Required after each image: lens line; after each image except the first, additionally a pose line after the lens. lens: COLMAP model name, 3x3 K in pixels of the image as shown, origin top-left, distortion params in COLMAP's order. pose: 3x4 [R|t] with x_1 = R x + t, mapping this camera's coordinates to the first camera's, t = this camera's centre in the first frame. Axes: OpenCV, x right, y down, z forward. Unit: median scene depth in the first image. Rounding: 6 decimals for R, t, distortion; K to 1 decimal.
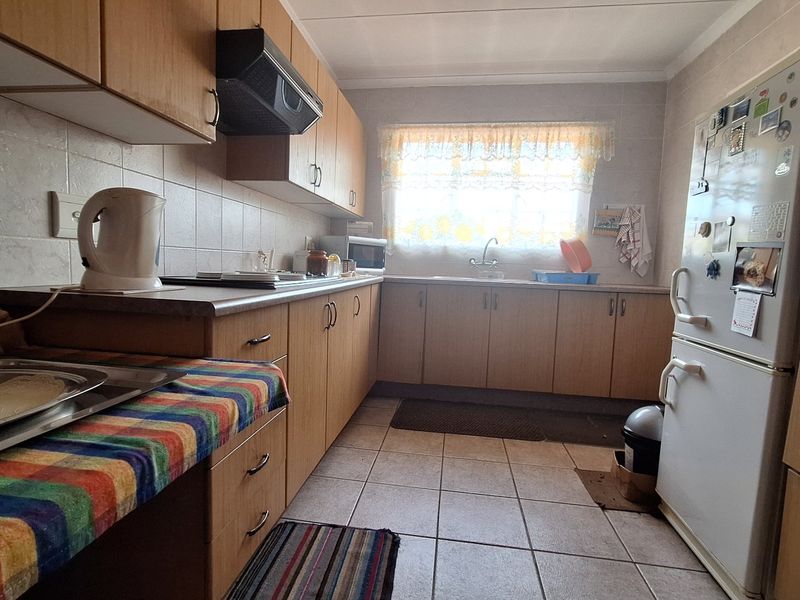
lens RADIAL K [[424.5, 0, 398.4], [0, 424.5, 299.1], [0, 0, 1]] dist [0.001072, 0.000335]
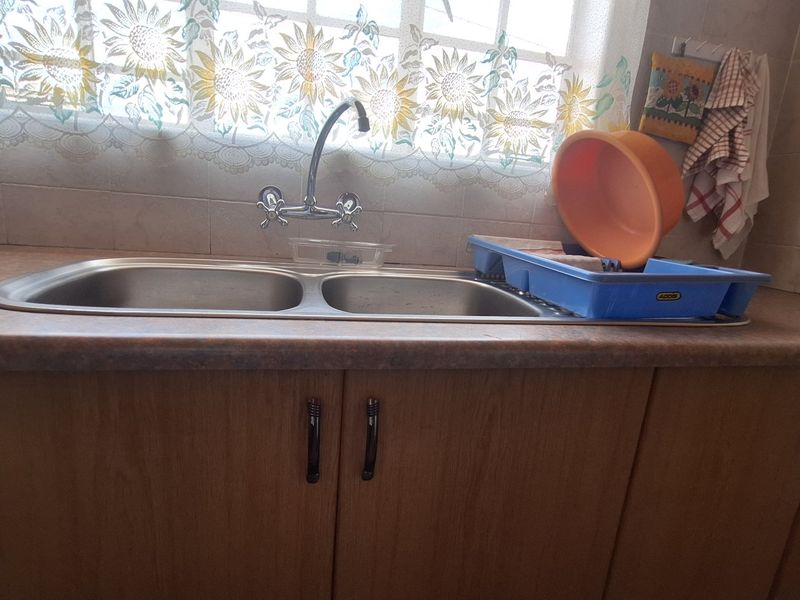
lens RADIAL K [[424.5, 0, 397.0], [0, 424.5, 299.4], [0, 0, 1]] dist [0.001072, 0.000335]
pose [[0.933951, -0.042064, 0.354917, 0.158959], [-0.015316, 0.987427, 0.157331, -0.072524], [-0.357072, -0.152375, 0.921565, 0.746507]]
